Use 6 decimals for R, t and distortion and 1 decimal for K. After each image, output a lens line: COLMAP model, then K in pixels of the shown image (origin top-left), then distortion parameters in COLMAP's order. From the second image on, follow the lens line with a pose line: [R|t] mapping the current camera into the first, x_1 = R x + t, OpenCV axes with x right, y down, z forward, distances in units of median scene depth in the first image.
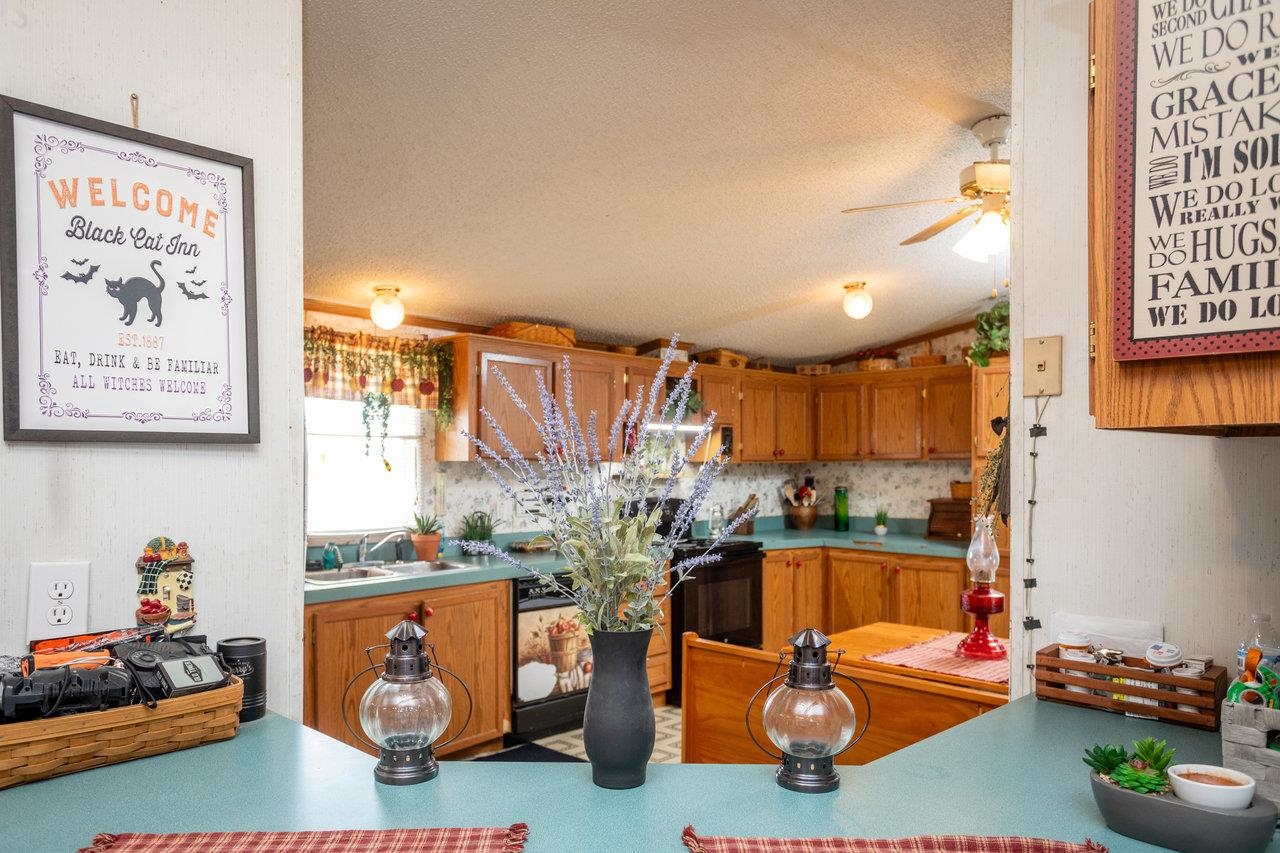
lens RADIAL K [[888.4, 0, 632.6], [0, 888.4, 483.7], [0, 0, 1]] dist [-0.000795, 0.008173]
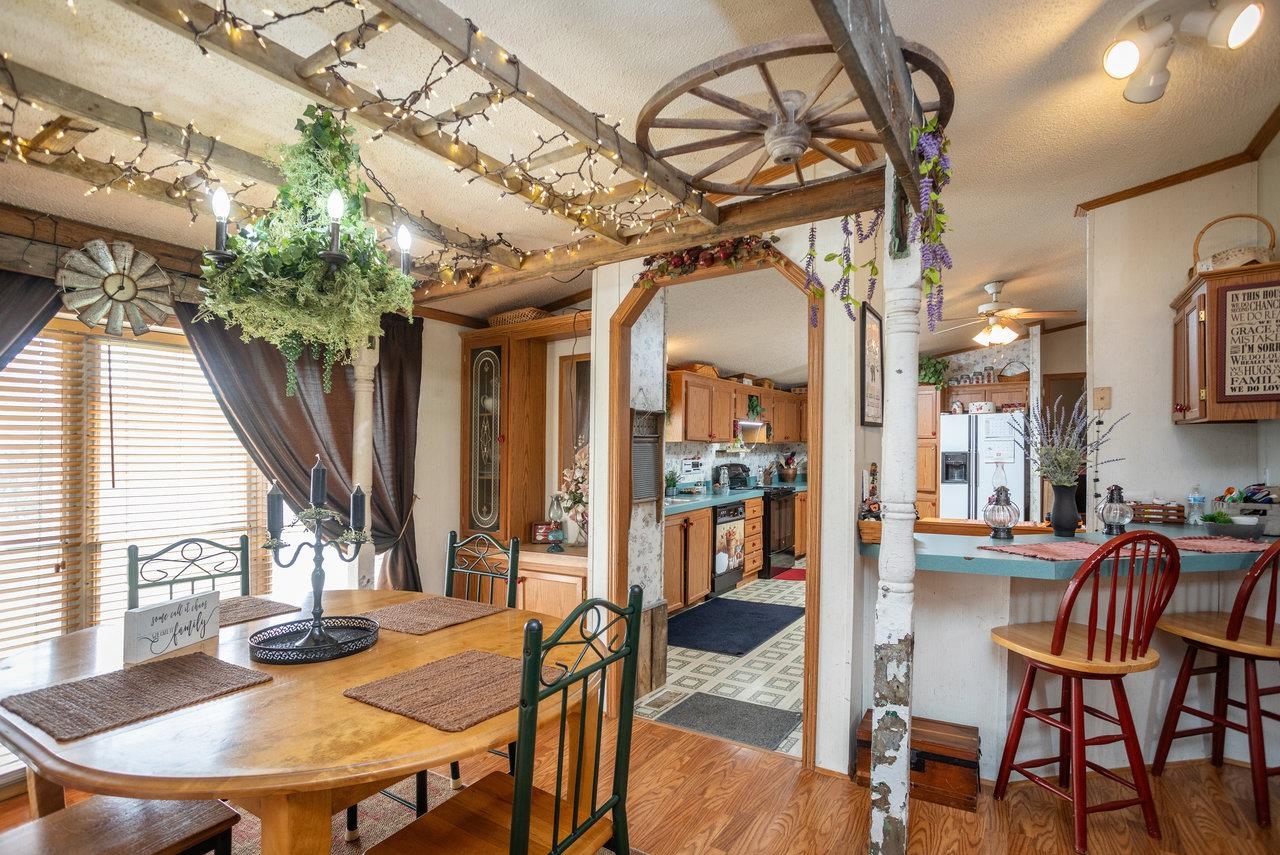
lens RADIAL K [[619.3, 0, 656.1], [0, 619.3, 455.3], [0, 0, 1]] dist [-0.030173, 0.020819]
pose [[0.978176, -0.010314, 0.207523, -0.487150], [0.013382, 0.999821, -0.013386, 0.017862], [-0.207348, 0.015871, 0.978138, -0.206557]]
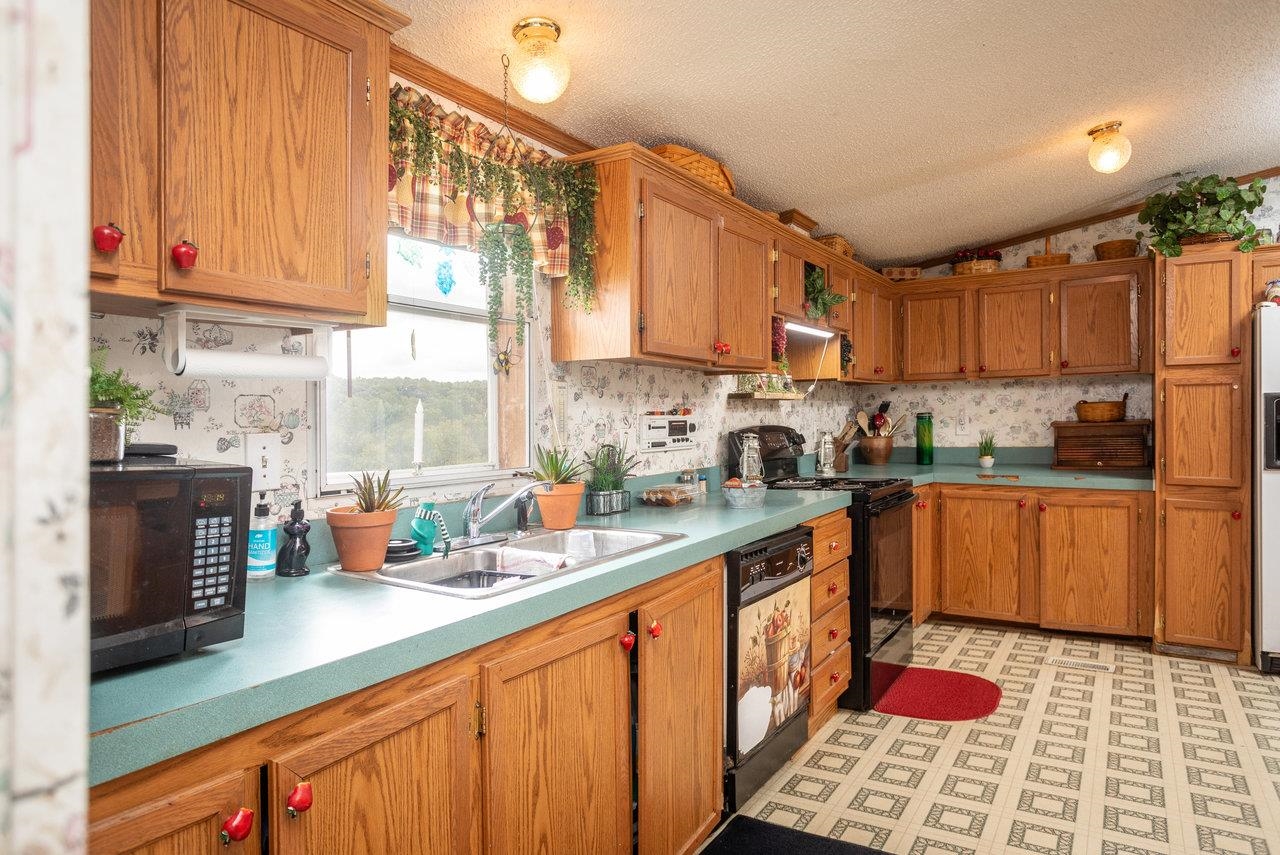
lens RADIAL K [[790.8, 0, 639.4], [0, 790.8, 426.3], [0, 0, 1]] dist [-0.026147, 0.005568]
pose [[0.978464, -0.018959, 0.205545, -0.285652], [0.020810, 0.999760, -0.006847, 0.024041], [-0.205366, 0.010977, 0.978624, 0.471818]]
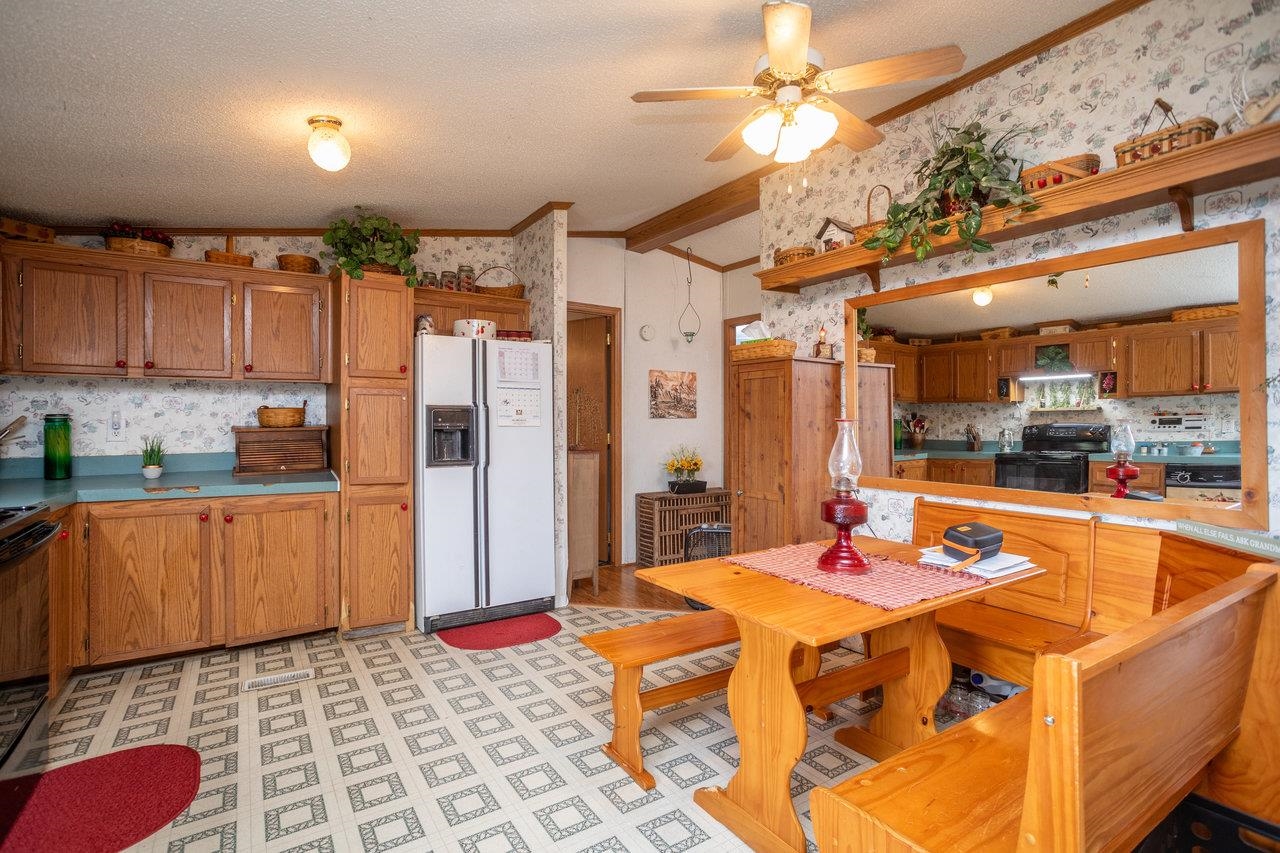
lens RADIAL K [[619.3, 0, 642.7], [0, 619.3, 426.7], [0, 0, 1]] dist [-0.030173, 0.020819]
pose [[0.226773, -0.011961, 0.973874, -0.183561], [0.013718, 0.999865, 0.009086, 0.022537], [-0.973851, 0.011299, 0.226906, 0.686188]]
